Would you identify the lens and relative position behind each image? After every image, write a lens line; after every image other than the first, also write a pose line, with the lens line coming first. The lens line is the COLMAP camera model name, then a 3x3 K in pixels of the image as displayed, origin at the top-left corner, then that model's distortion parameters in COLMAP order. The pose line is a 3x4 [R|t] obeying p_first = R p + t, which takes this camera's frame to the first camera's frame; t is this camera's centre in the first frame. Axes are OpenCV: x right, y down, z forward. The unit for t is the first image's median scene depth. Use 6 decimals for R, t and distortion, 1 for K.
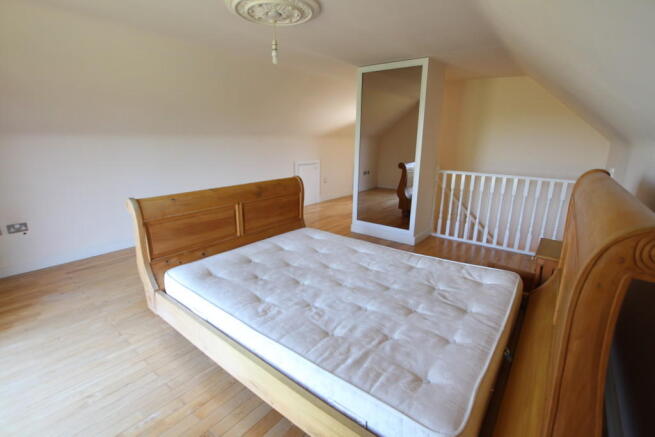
lens RADIAL K [[303.3, 0, 326.2], [0, 303.3, 216.0], [0, 0, 1]] dist [-0.029242, 0.000311]
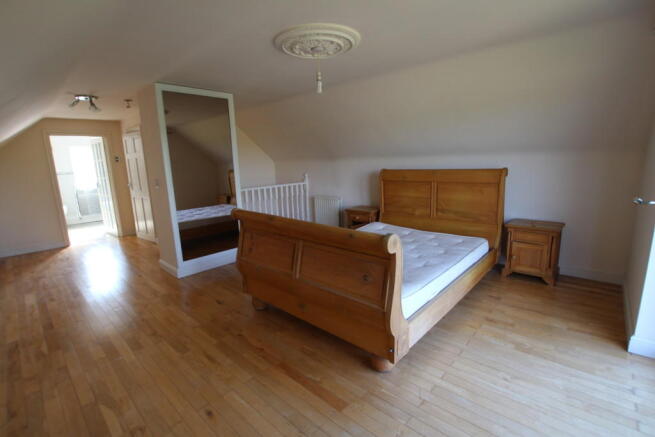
lens RADIAL K [[303.3, 0, 328.6], [0, 303.3, 216.4], [0, 0, 1]] dist [-0.029242, 0.000311]
pose [[0.081611, -0.192780, 0.977842, -1.334268], [0.281357, 0.945666, 0.162954, -0.259049], [-0.956127, 0.261824, 0.131416, 0.959513]]
